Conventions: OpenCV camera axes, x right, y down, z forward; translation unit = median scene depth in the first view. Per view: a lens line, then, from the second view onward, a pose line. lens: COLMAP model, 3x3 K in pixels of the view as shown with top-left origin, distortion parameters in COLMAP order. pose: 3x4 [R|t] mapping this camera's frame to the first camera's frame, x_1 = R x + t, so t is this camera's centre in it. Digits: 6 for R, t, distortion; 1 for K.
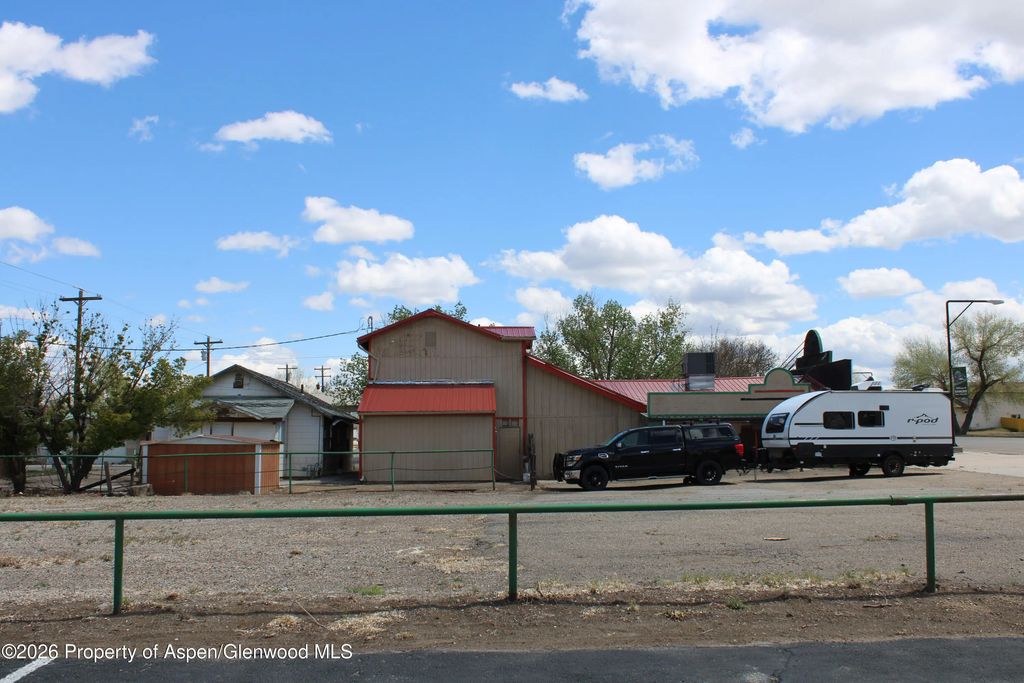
lens RADIAL K [[985.5, 0, 512.0], [0, 985.5, 341.5], [0, 0, 1]] dist [-0.079502, -0.001923]
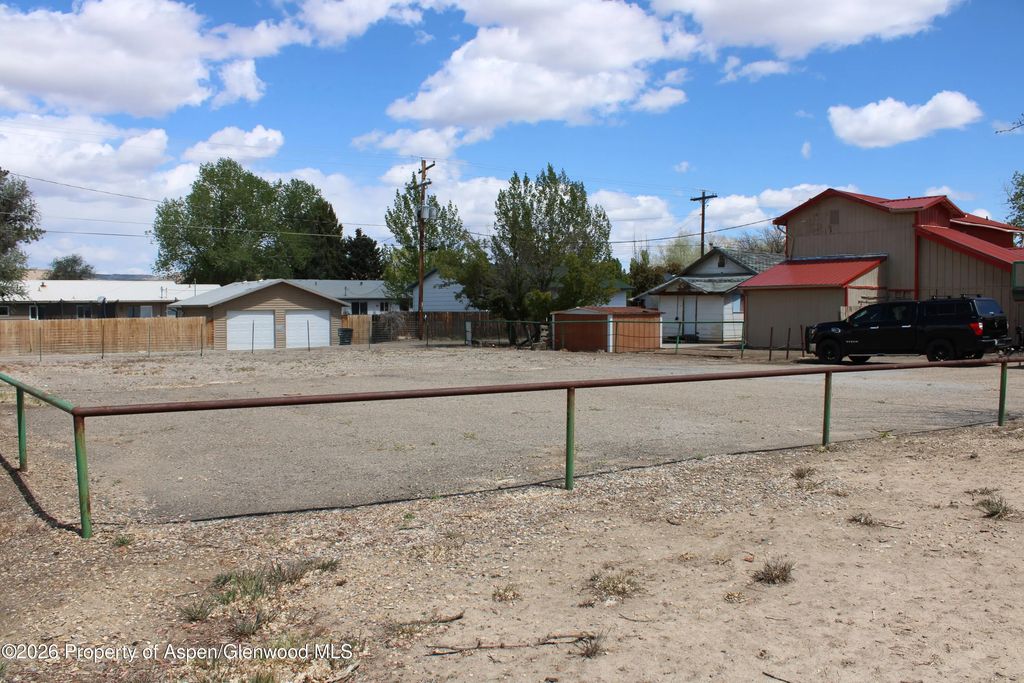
lens RADIAL K [[846.7, 0, 512.0], [0, 846.7, 341.5], [0, 0, 1]] dist [-0.175370, 0.163137]
pose [[0.626423, 0.036890, -0.778610, 0.576455], [0.075268, 0.991349, 0.107525, 0.013418], [0.775841, -0.125961, 0.618227, 0.236335]]
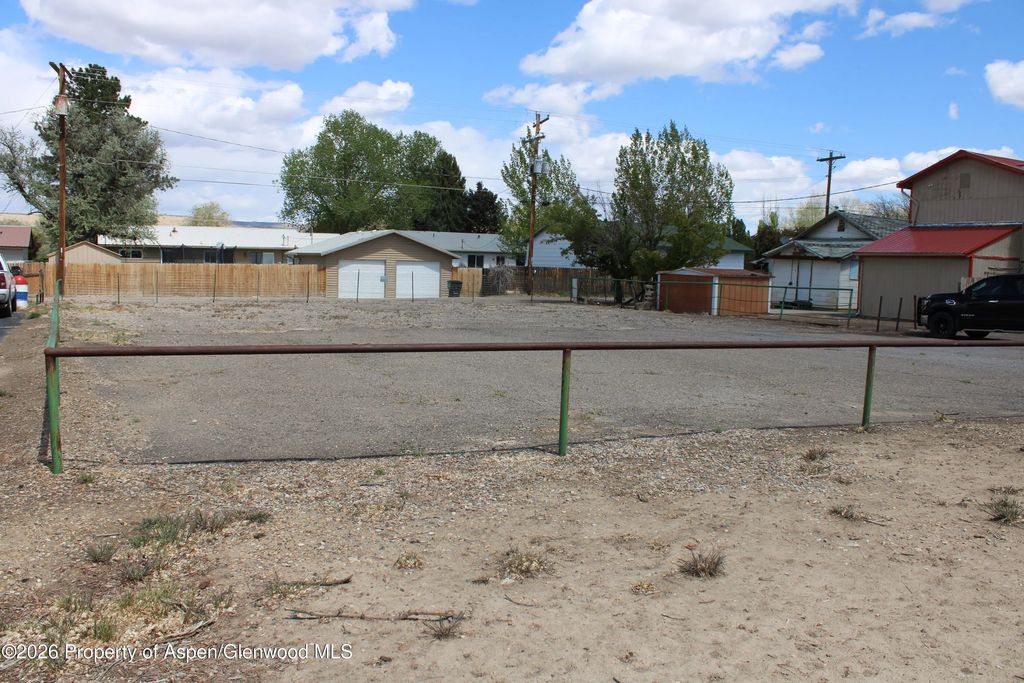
lens RADIAL K [[846.7, 0, 512.0], [0, 846.7, 341.5], [0, 0, 1]] dist [-0.175370, 0.163137]
pose [[0.504264, 0.102279, -0.857471, 0.587034], [0.053059, 0.987415, 0.148982, 0.016585], [0.861918, -0.120623, 0.492492, 0.268496]]
